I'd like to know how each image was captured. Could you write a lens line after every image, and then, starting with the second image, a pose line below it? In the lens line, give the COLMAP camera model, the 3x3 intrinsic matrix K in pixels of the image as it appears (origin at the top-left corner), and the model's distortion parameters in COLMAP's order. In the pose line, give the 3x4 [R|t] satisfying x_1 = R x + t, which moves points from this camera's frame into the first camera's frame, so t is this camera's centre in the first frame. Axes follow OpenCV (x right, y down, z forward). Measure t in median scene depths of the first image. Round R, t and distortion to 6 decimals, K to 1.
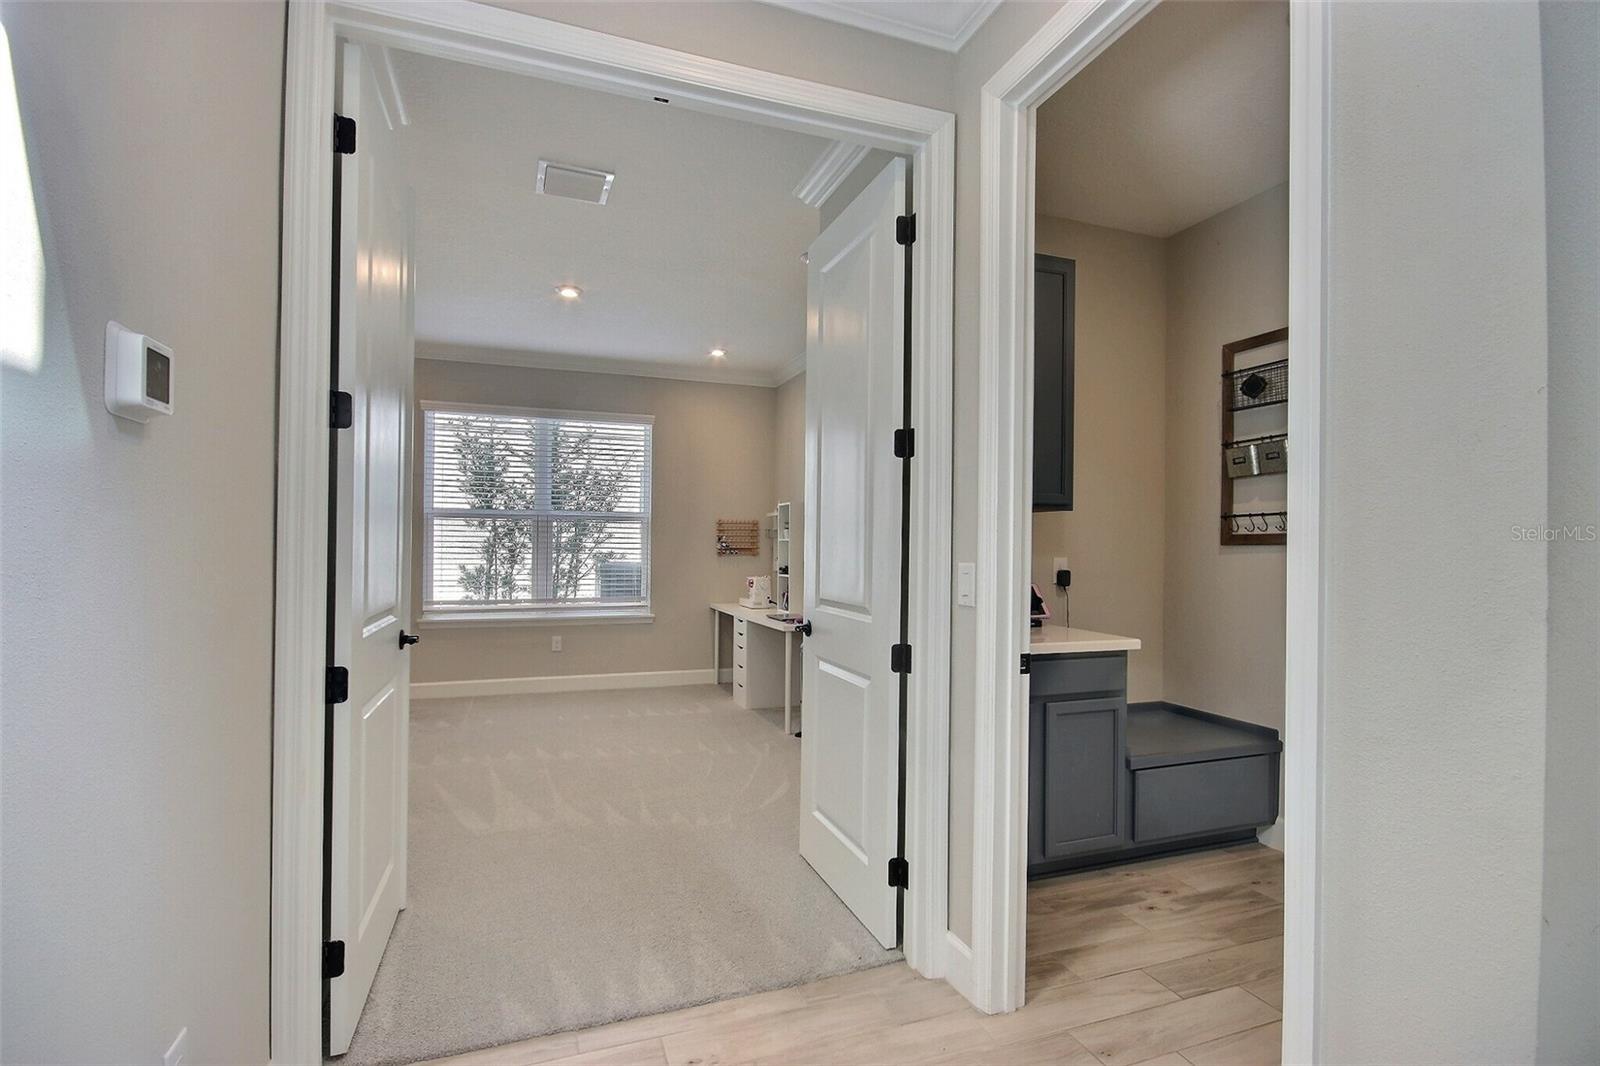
lens RADIAL K [[743.5, 0, 793.5], [0, 743.5, 543.9], [0, 0, 1]] dist [-0.013295, 0.000089]
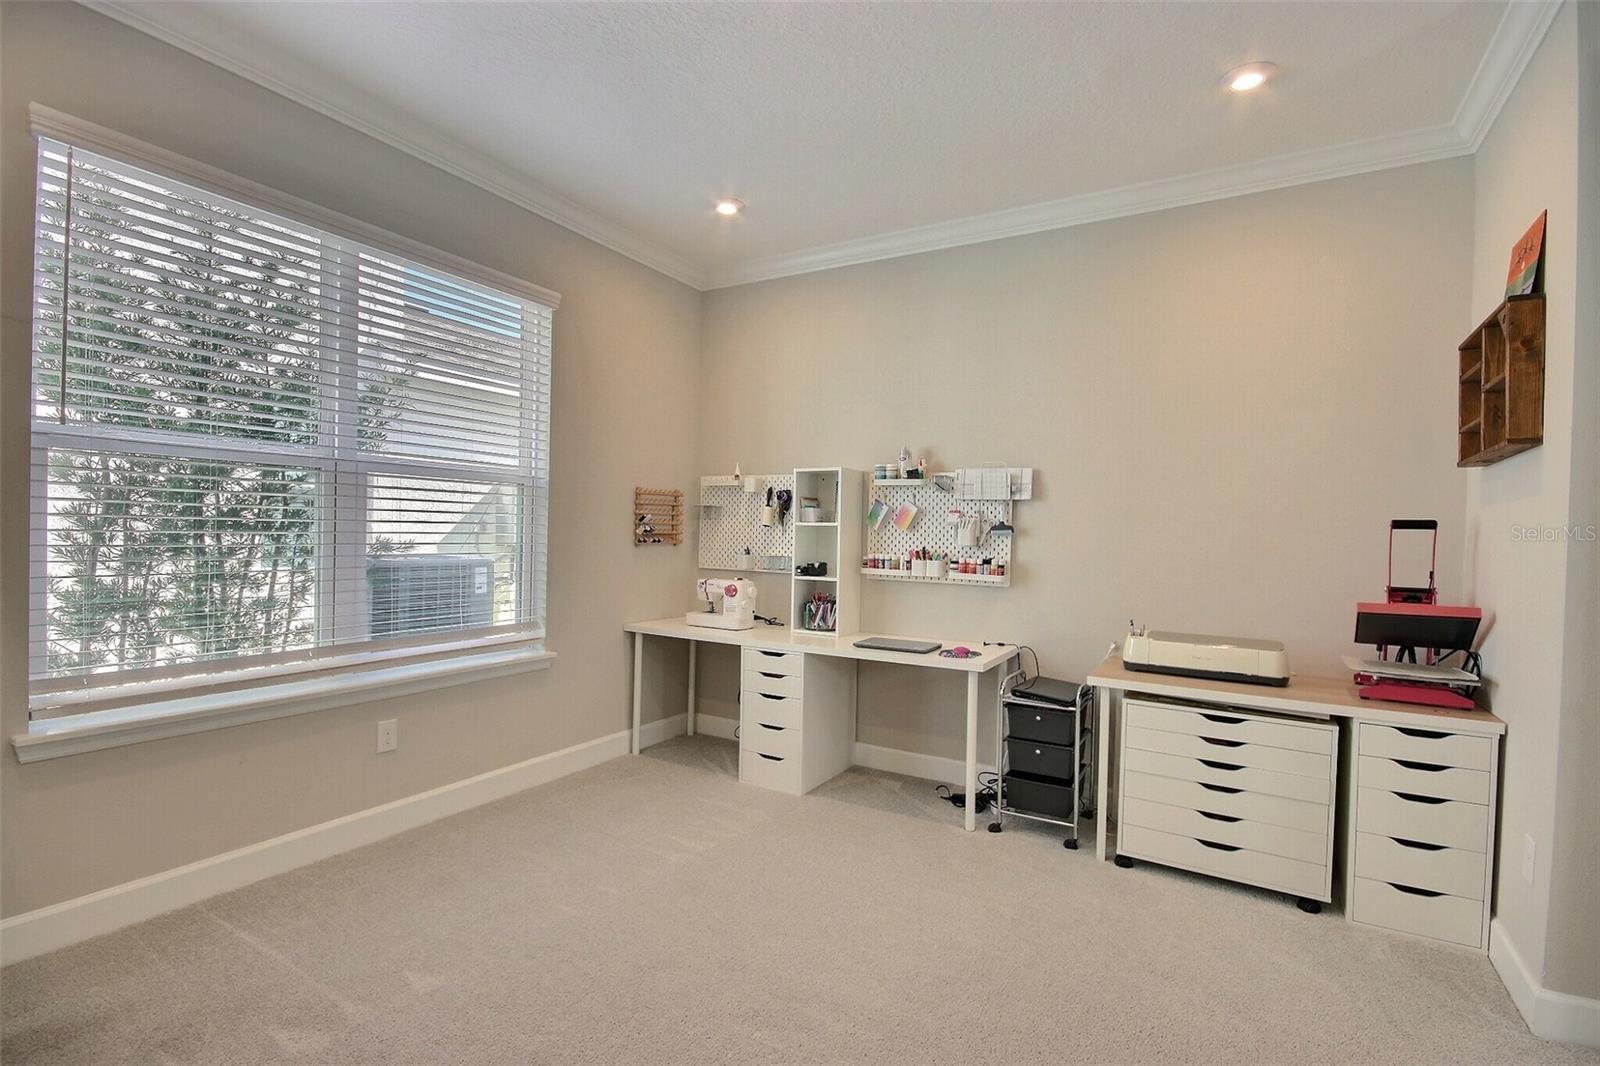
lens RADIAL K [[746.6, 0, 802.9], [0, 746.6, 544.6], [0, 0, 1]] dist [-0.001036, -0.000045]
pose [[0.770115, -0.003179, 0.637897, -0.399271], [-0.018524, 0.999454, 0.027345, -0.004753], [-0.637636, -0.032875, 0.769636, 0.447273]]
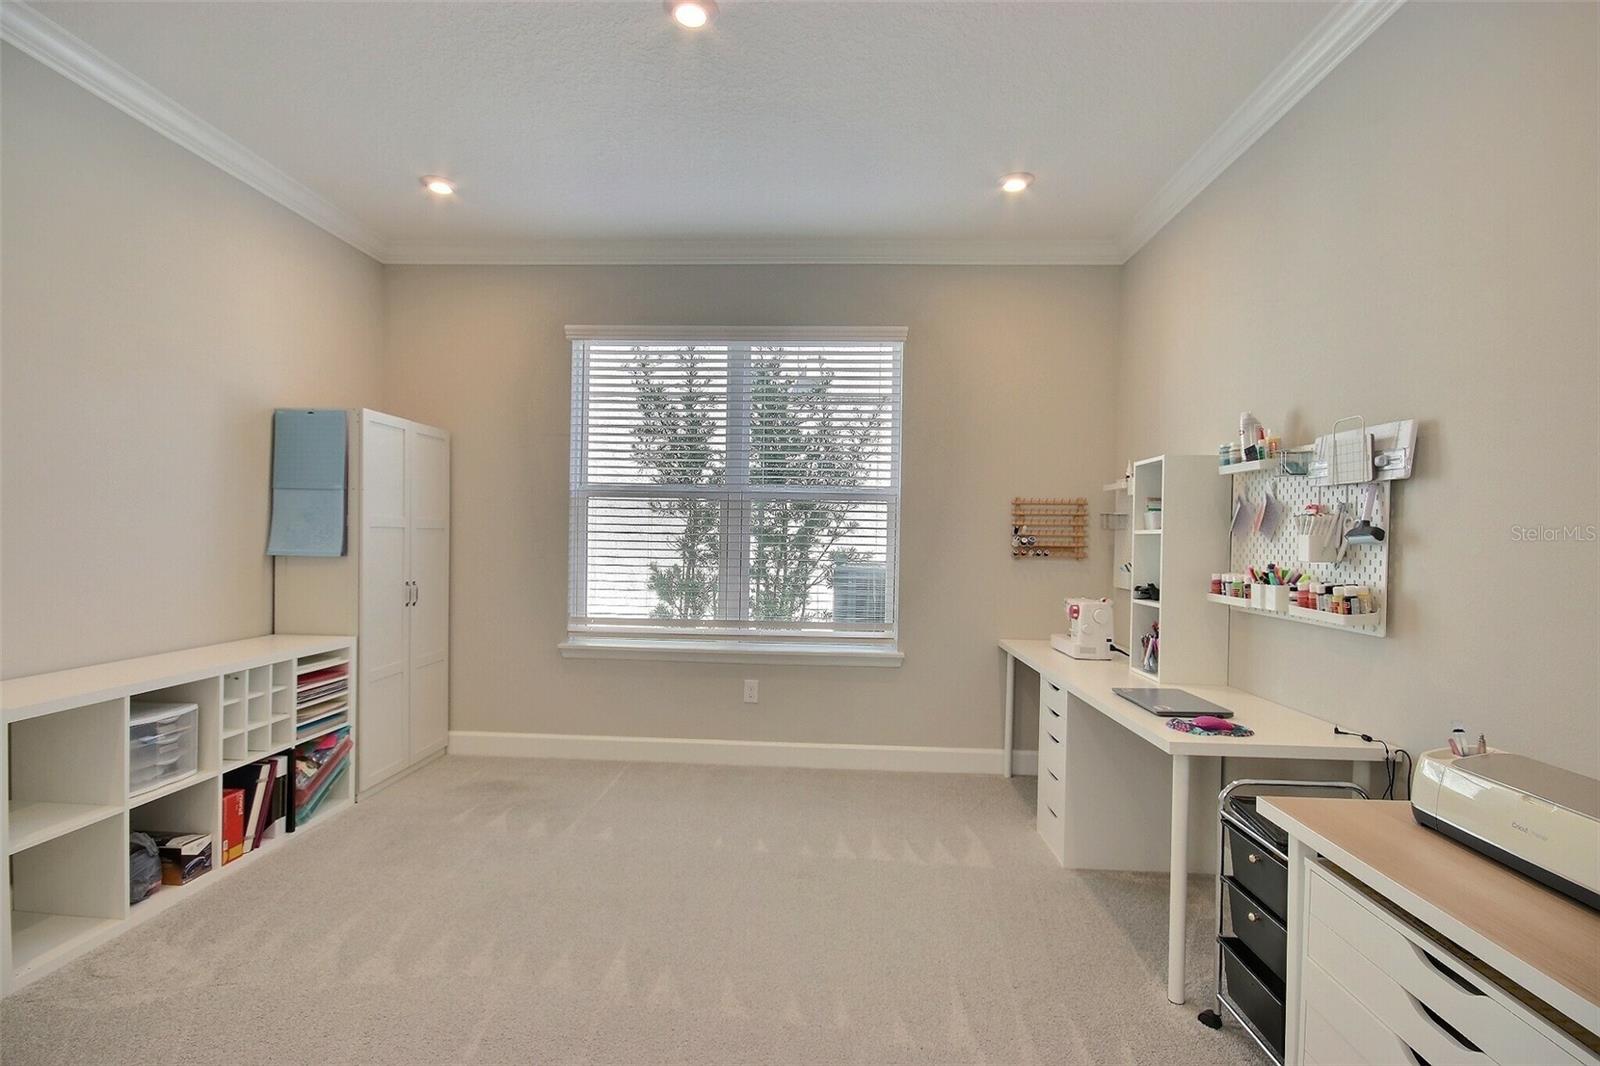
lens RADIAL K [[743.5, 0, 793.5], [0, 743.5, 543.9], [0, 0, 1]] dist [-0.013295, 0.000089]
pose [[0.921399, 0.012830, -0.388407, -0.034658], [-0.009338, 0.999897, 0.010877, -0.000691], [0.388507, -0.006395, 0.921424, 0.400419]]
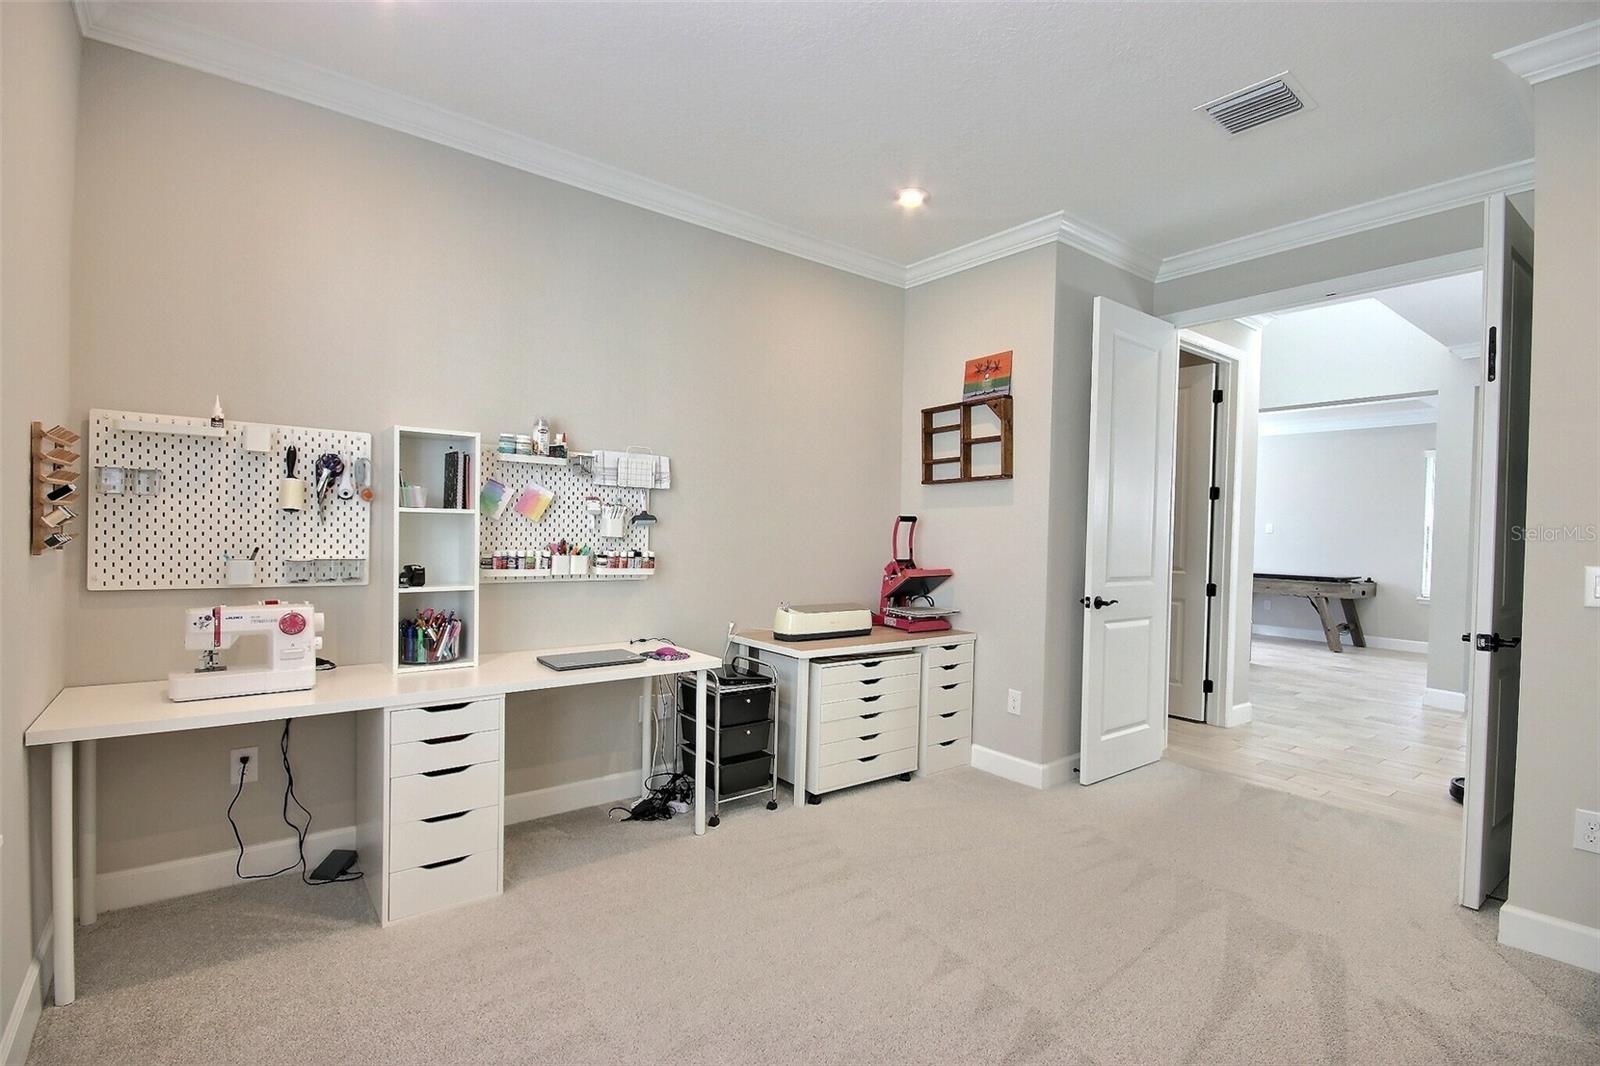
lens RADIAL K [[746.6, 0, 802.9], [0, 746.6, 544.6], [0, 0, 1]] dist [-0.001036, -0.000045]
pose [[-0.313222, -0.039753, 0.948848, -0.464642], [-0.033310, 0.998969, 0.030857, -0.005744], [-0.949096, -0.021941, -0.314223, 0.835944]]
